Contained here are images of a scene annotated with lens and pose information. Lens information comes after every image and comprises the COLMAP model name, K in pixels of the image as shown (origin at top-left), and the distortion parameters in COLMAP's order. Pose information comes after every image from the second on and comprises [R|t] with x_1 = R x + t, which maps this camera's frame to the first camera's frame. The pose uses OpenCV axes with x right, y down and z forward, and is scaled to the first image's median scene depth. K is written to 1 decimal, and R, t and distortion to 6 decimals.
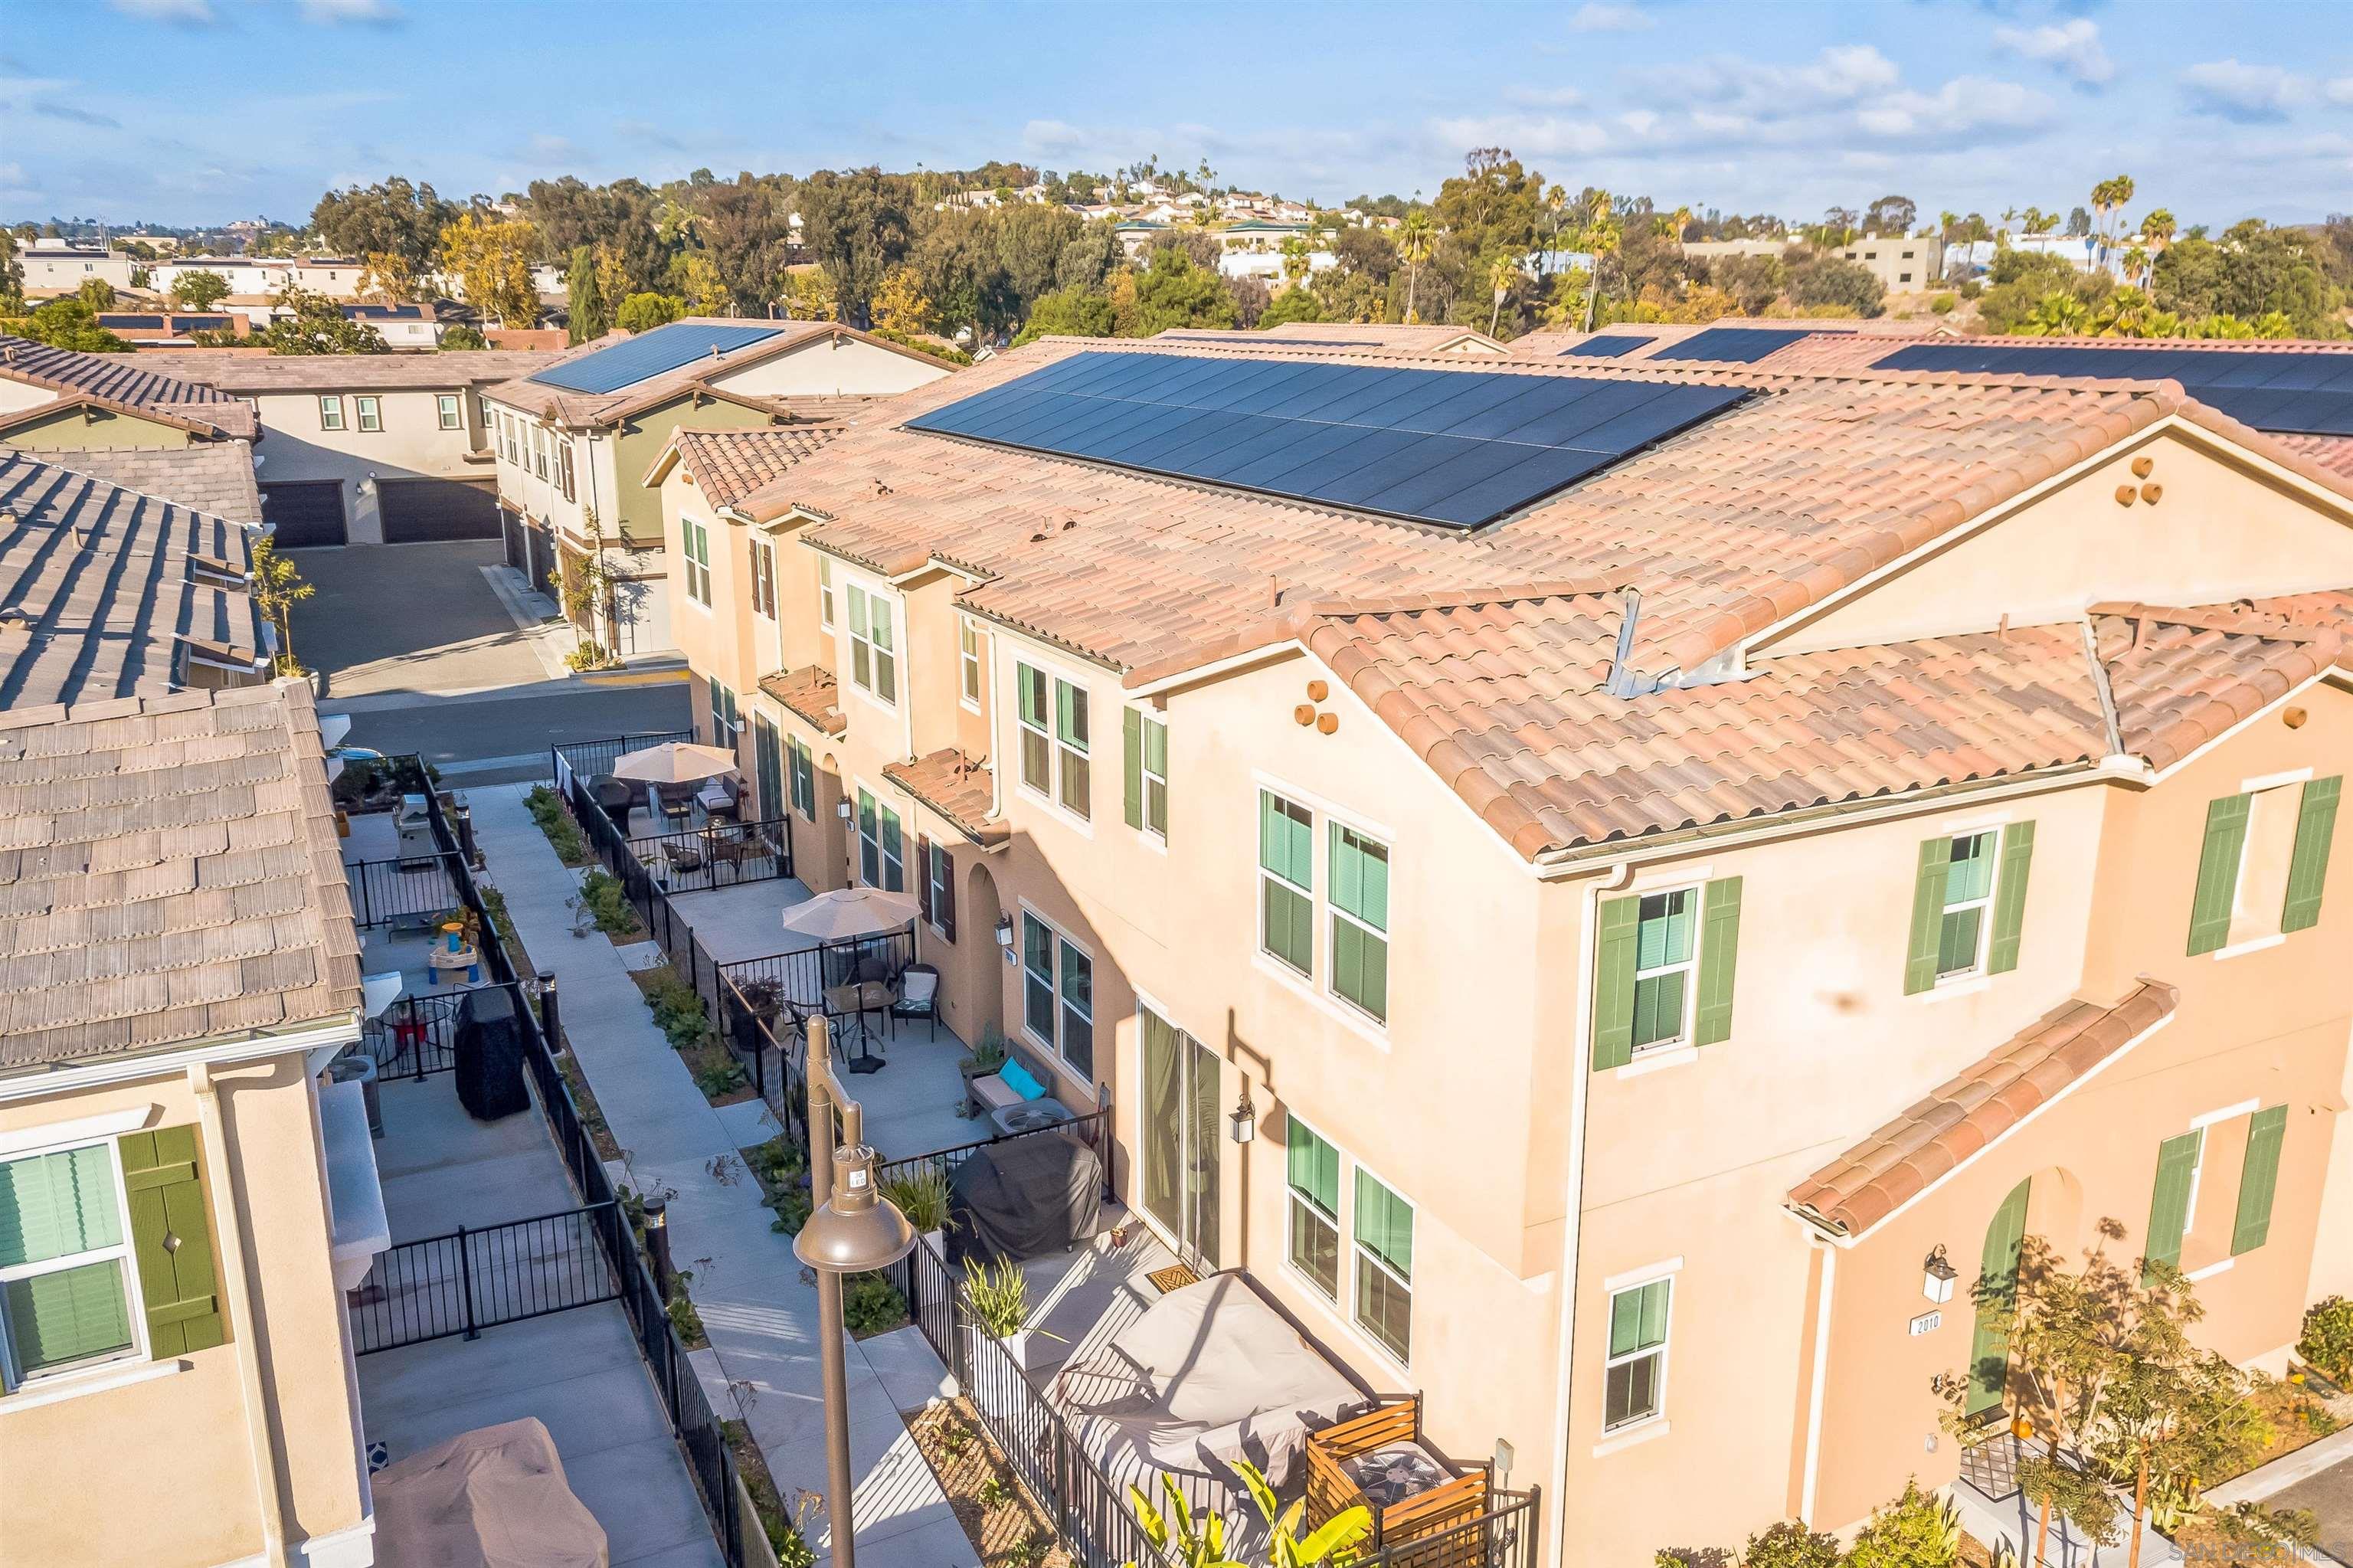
lens RADIAL K [[1781.3, 0, 1176.5], [0, 1781.3, 784.0], [0, 0, 1]] dist [0.006224, 0.006182]
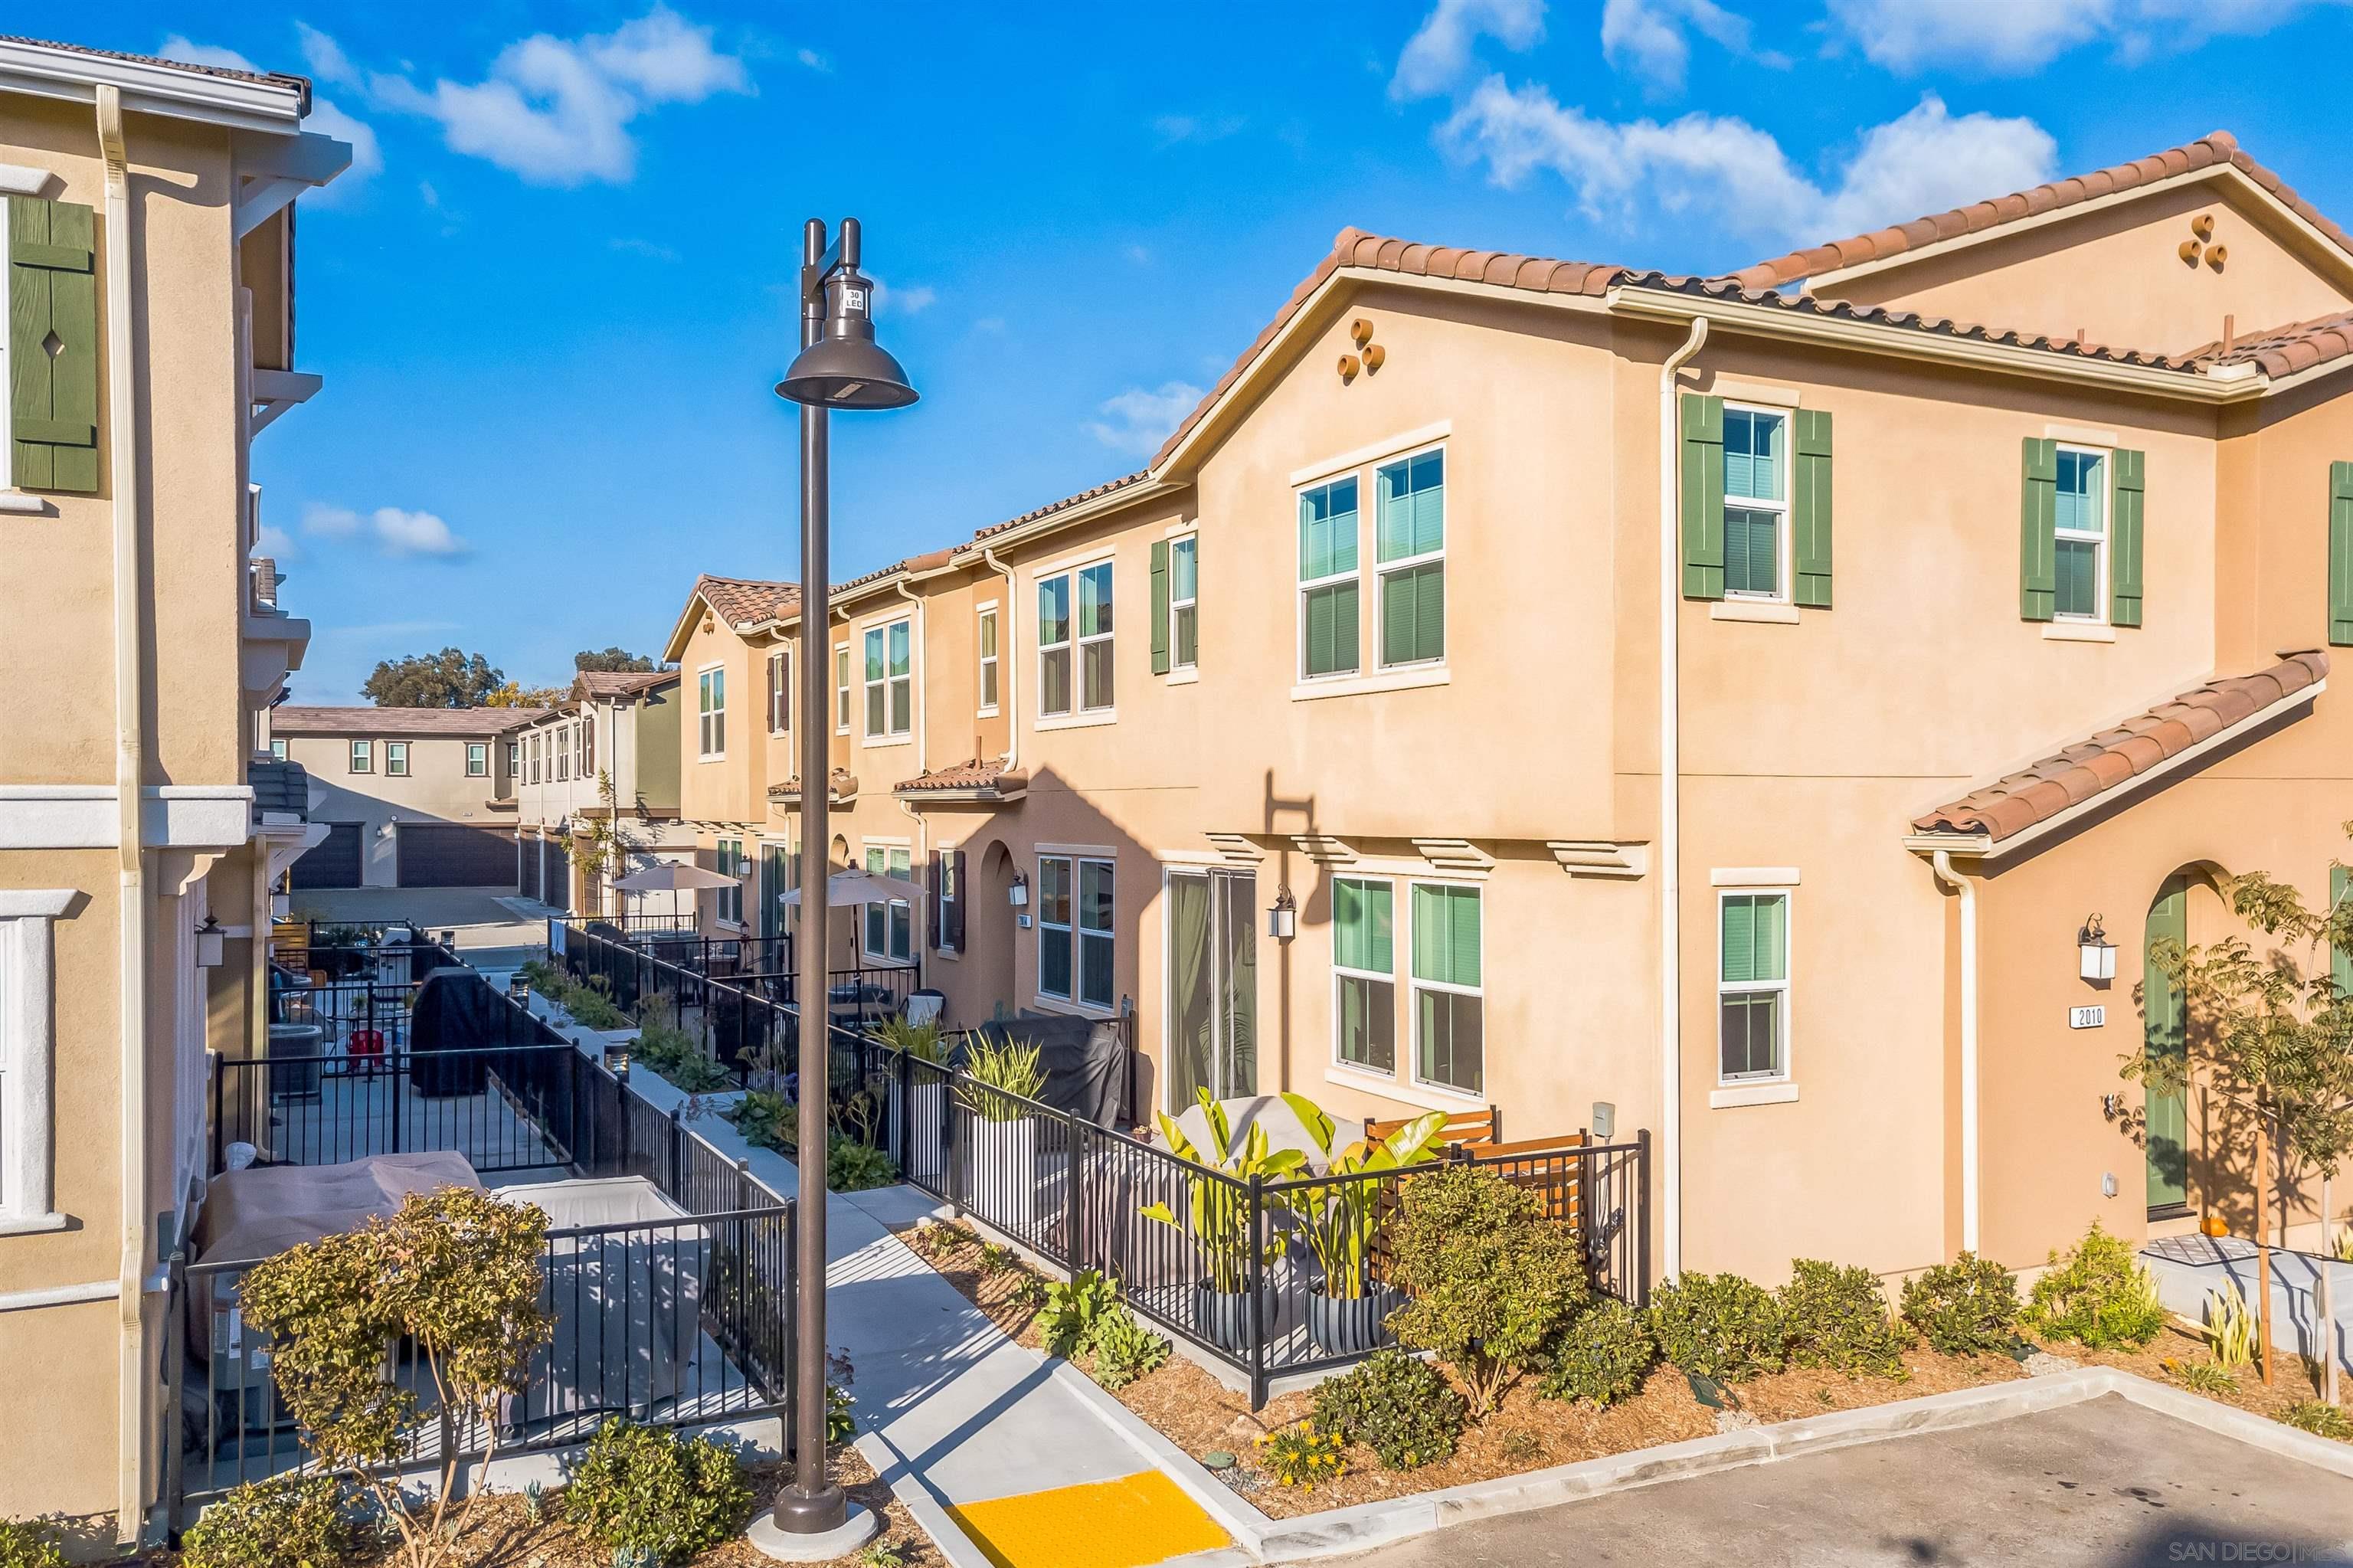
lens RADIAL K [[1790.0, 0, 1172.6], [0, 1790.0, 836.4], [0, 0, 1]] dist [0.016374, 0.006412]
pose [[0.999945, 0.002227, -0.010221, -0.009227], [-0.004689, 0.968855, -0.247586, 0.386268], [0.009351, 0.247620, 0.968812, 0.123372]]
